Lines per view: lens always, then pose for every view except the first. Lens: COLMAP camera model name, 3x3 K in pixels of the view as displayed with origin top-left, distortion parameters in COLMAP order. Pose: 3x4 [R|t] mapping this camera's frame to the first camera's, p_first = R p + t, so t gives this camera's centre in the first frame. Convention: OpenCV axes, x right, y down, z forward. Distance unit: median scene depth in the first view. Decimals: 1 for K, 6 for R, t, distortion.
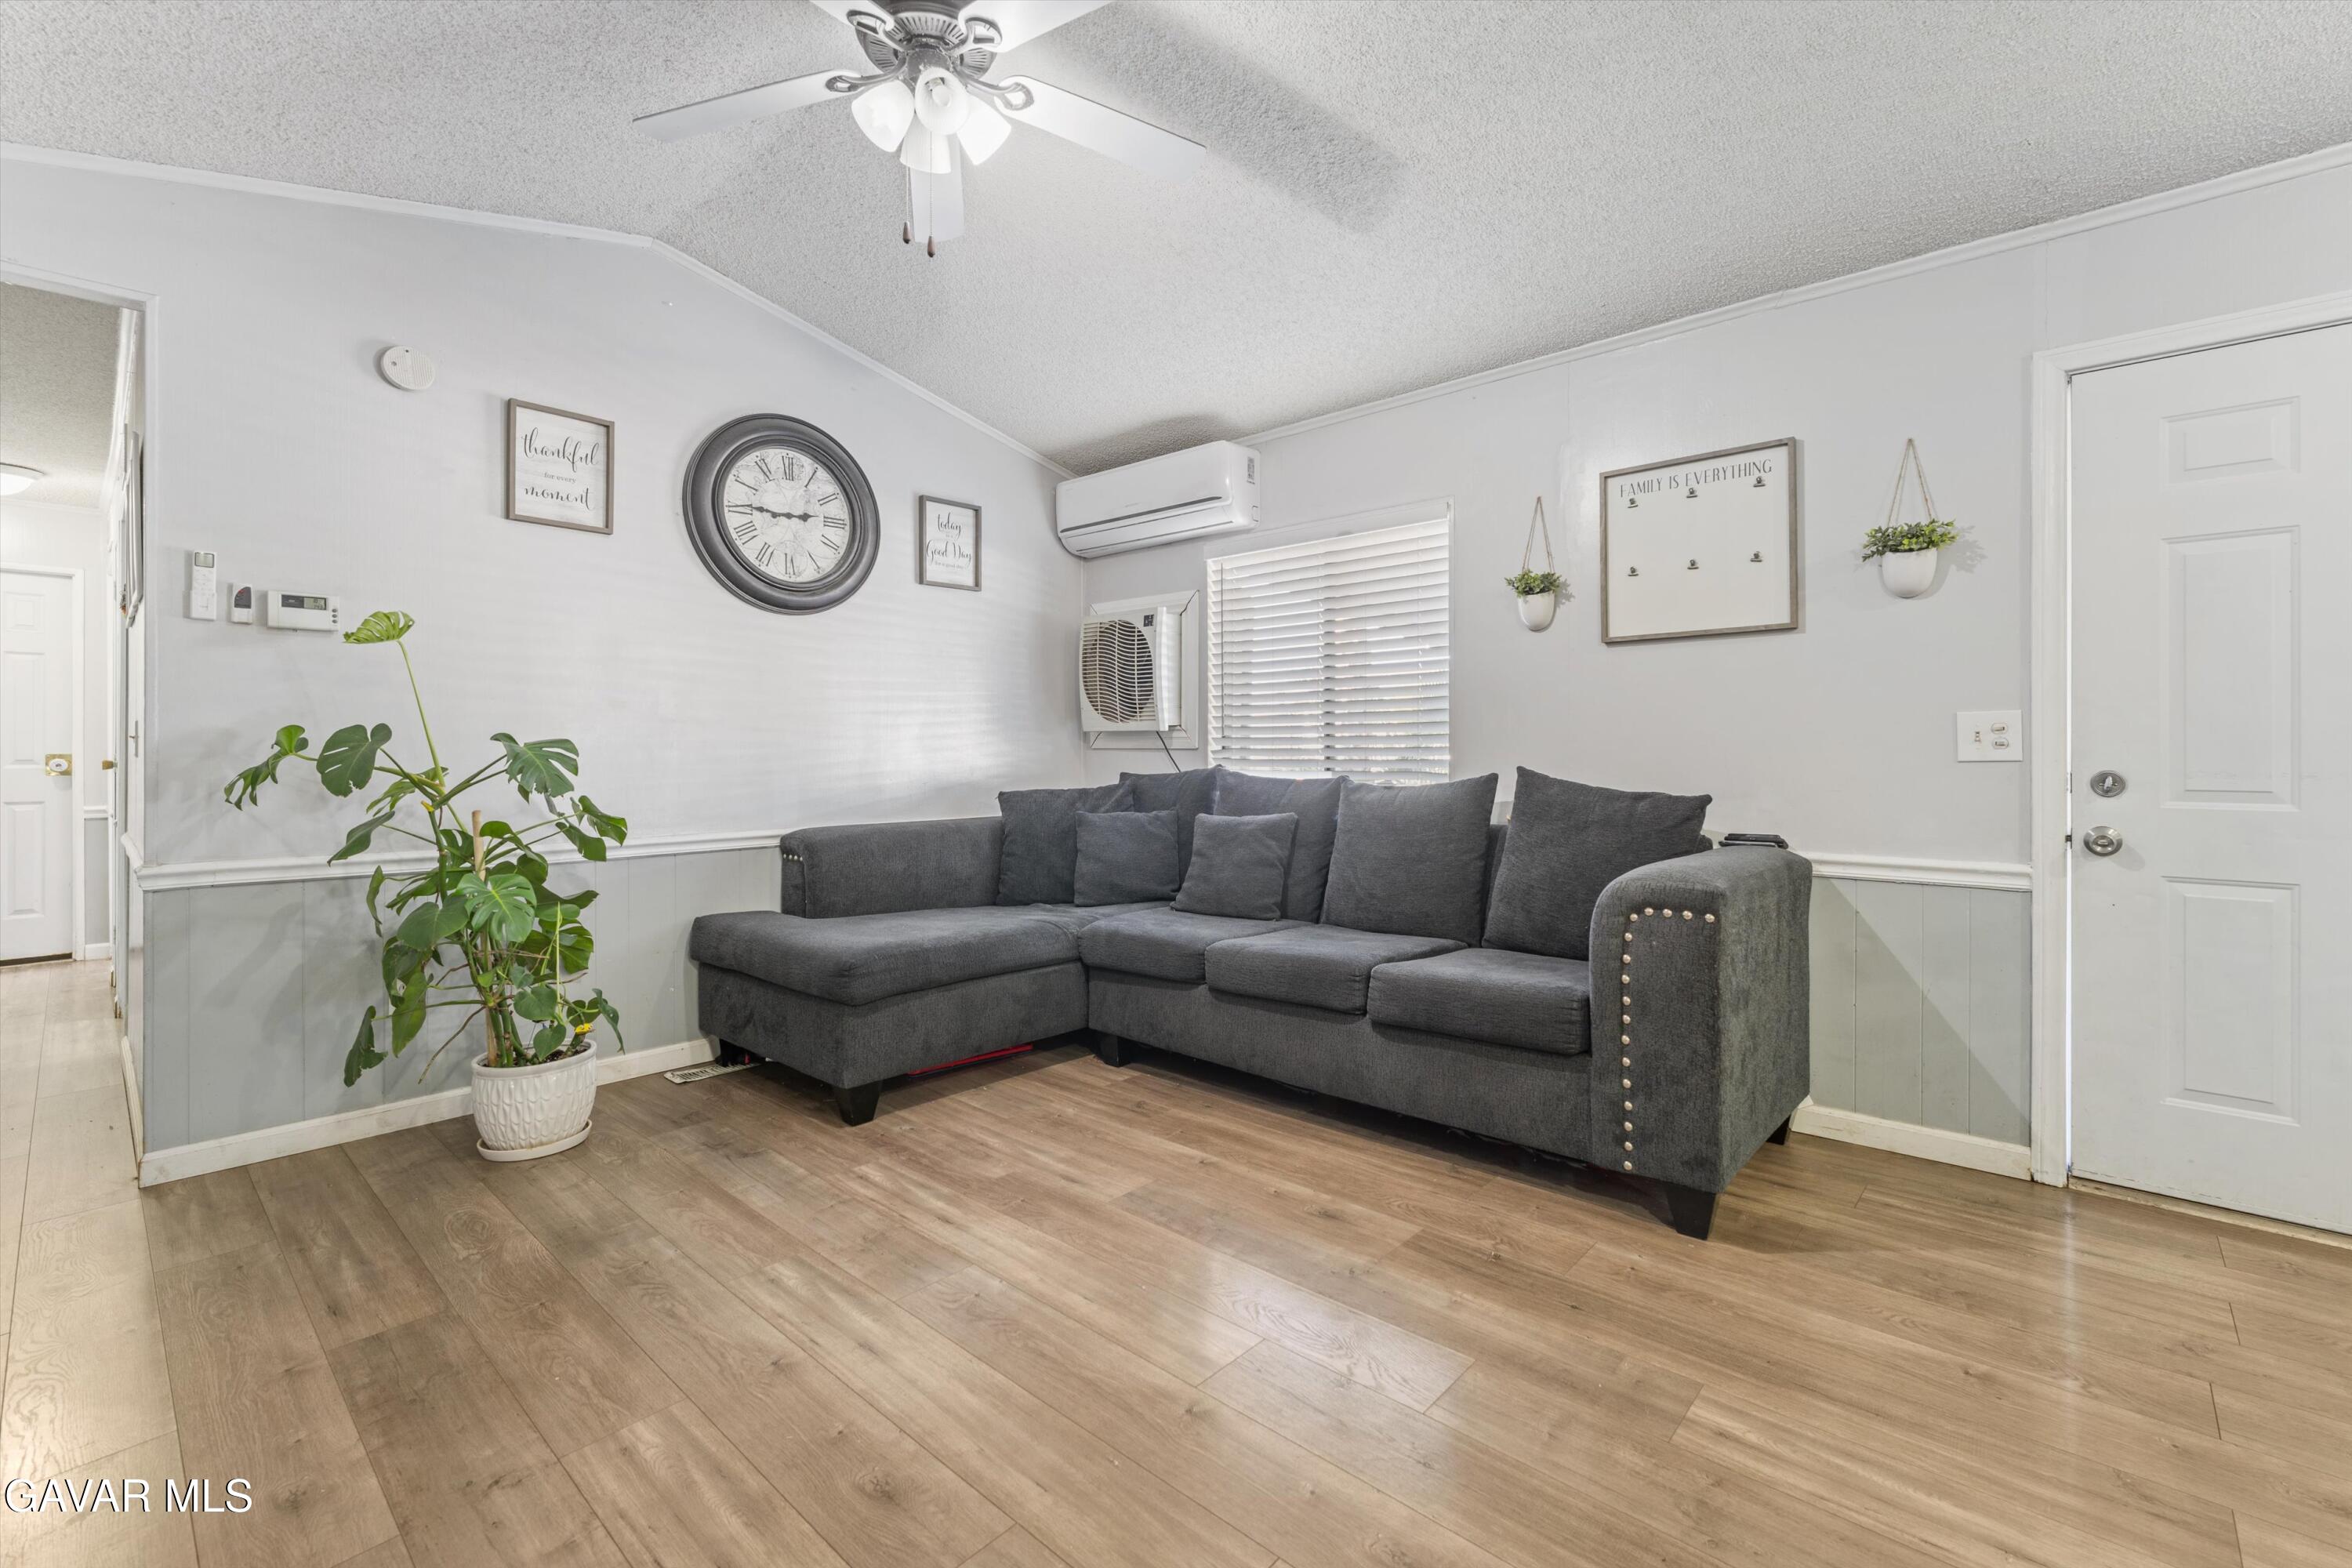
lens RADIAL K [[1017.1, 0, 1169.1], [0, 1017.1, 739.2], [0, 0, 1]] dist [-0.000954, -0.000279]
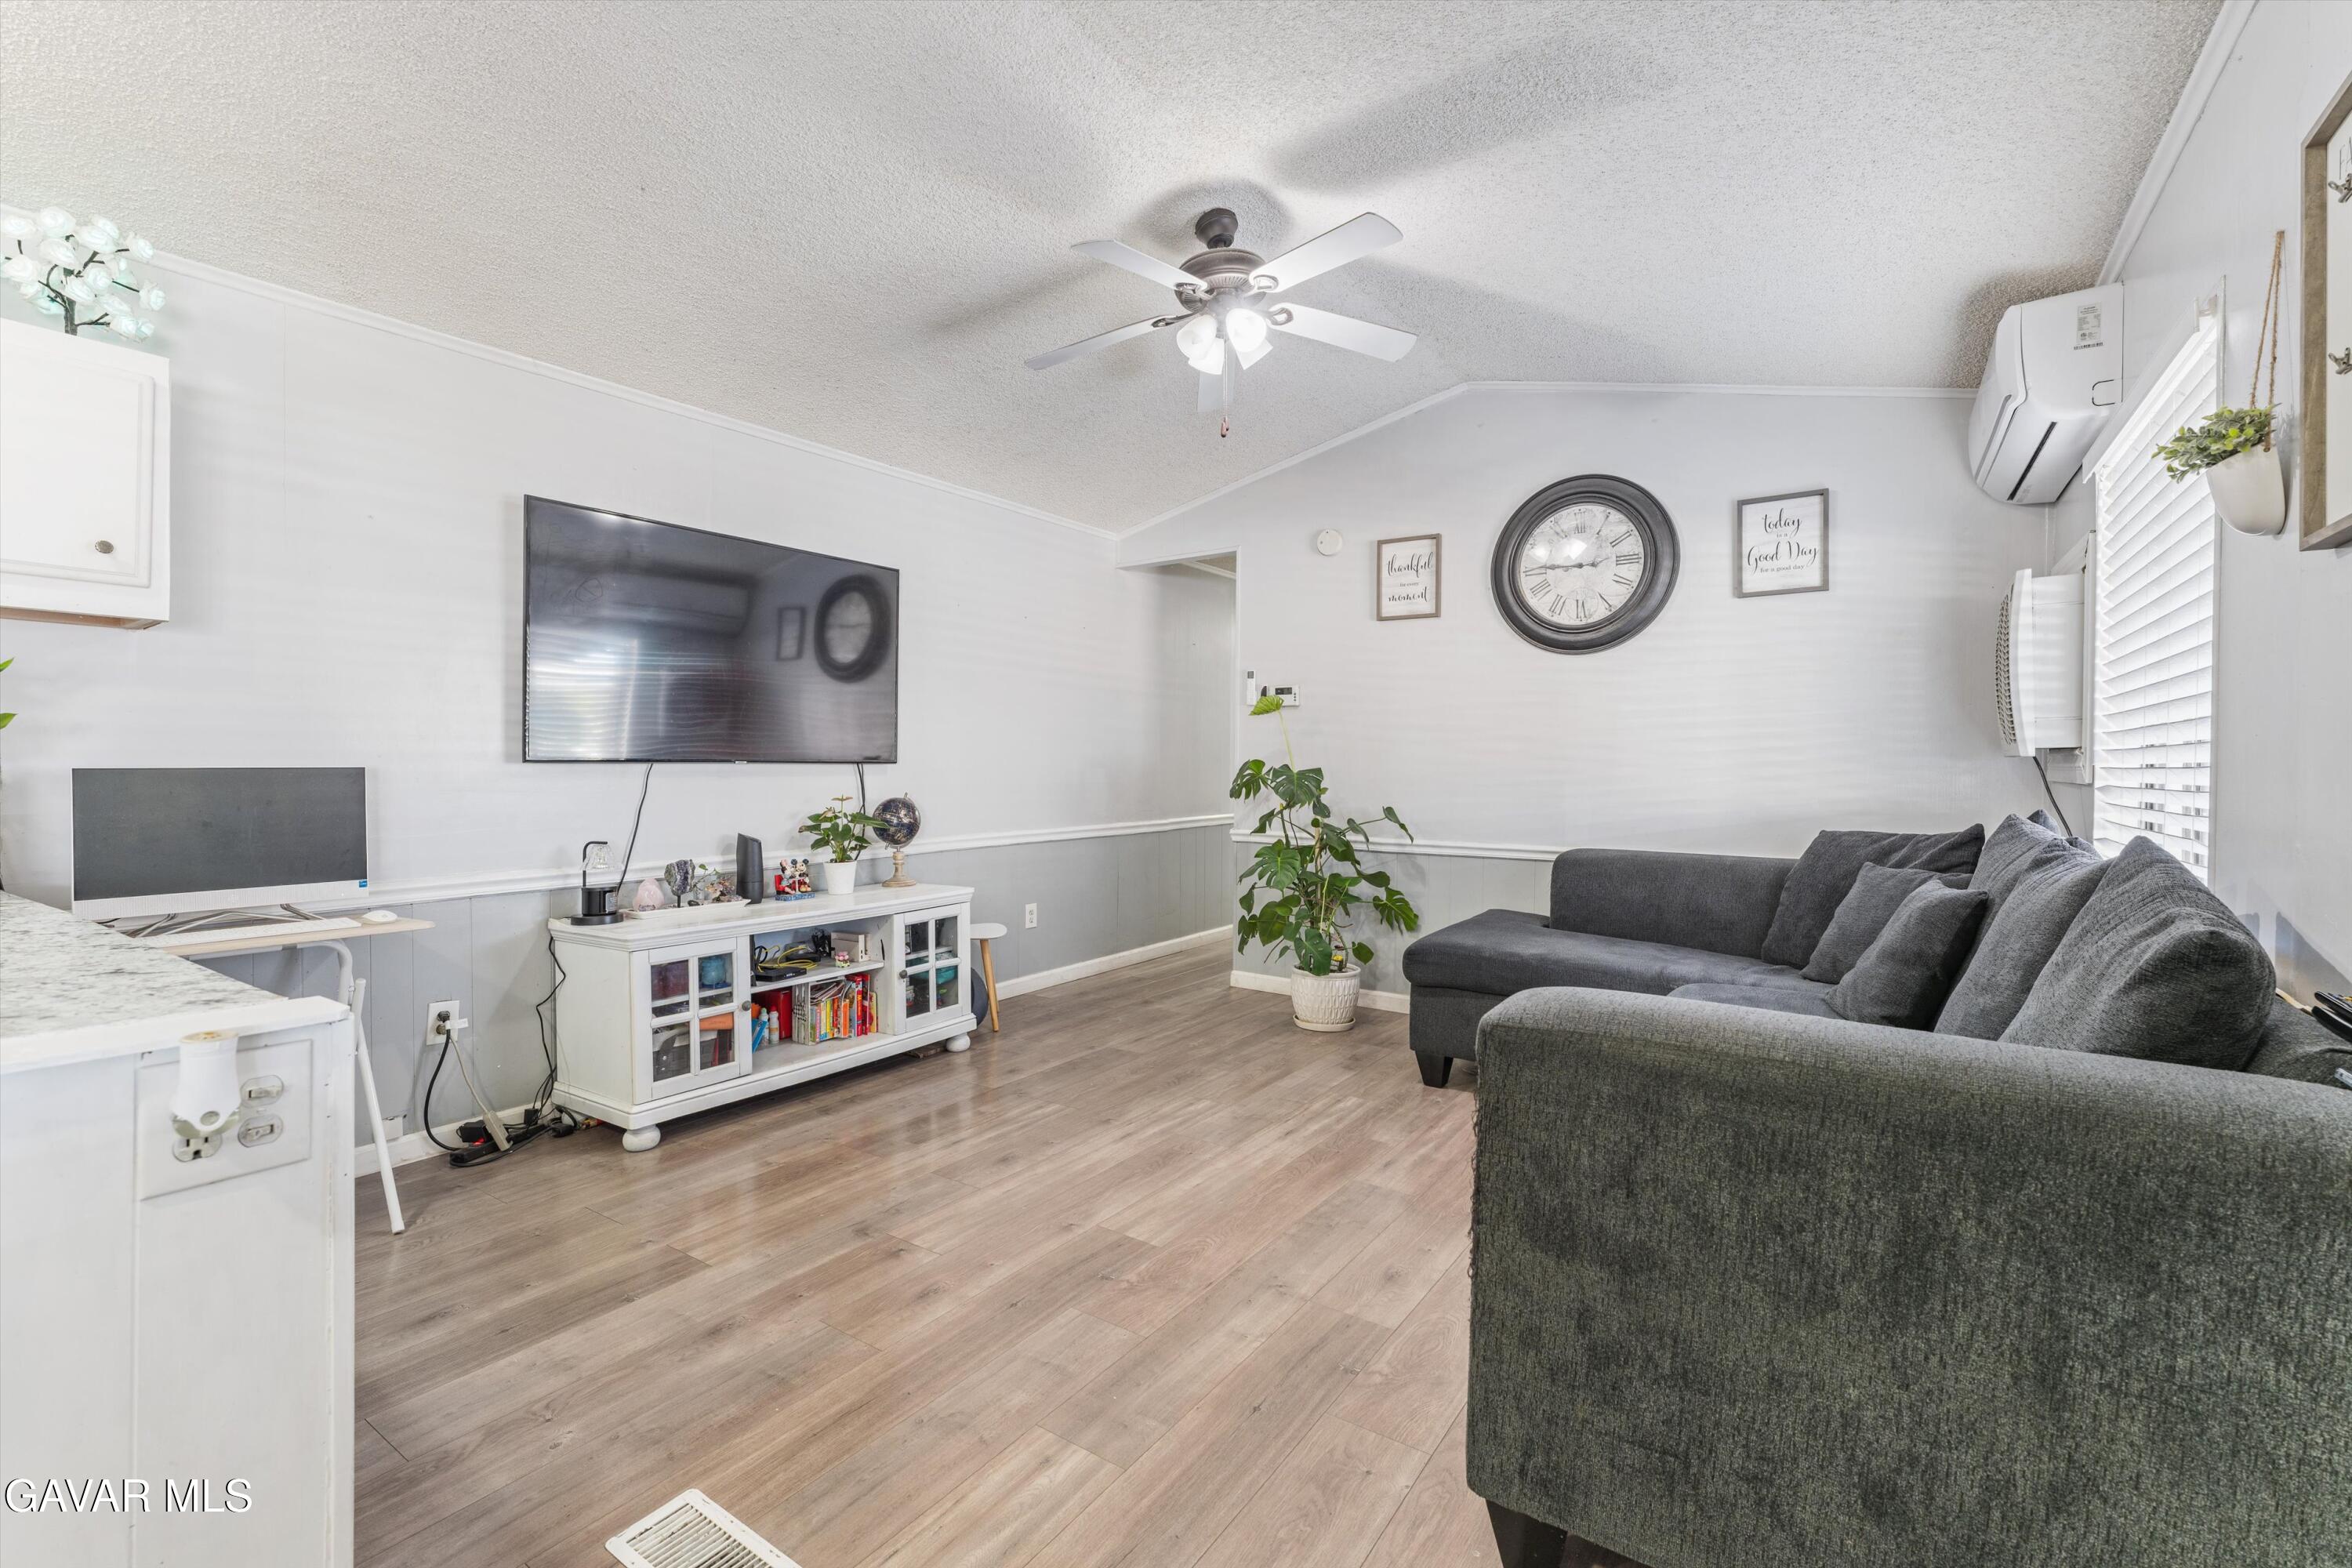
lens RADIAL K [[999.4, 0, 1166.3], [0, 999.4, 759.7], [0, 0, 1]] dist [-0.003115, -0.000423]
pose [[0.128117, -0.000860, -0.991759, 0.886601], [0.005347, 0.999986, -0.000176, -0.013829], [0.991745, -0.005281, 0.128119, 0.565123]]
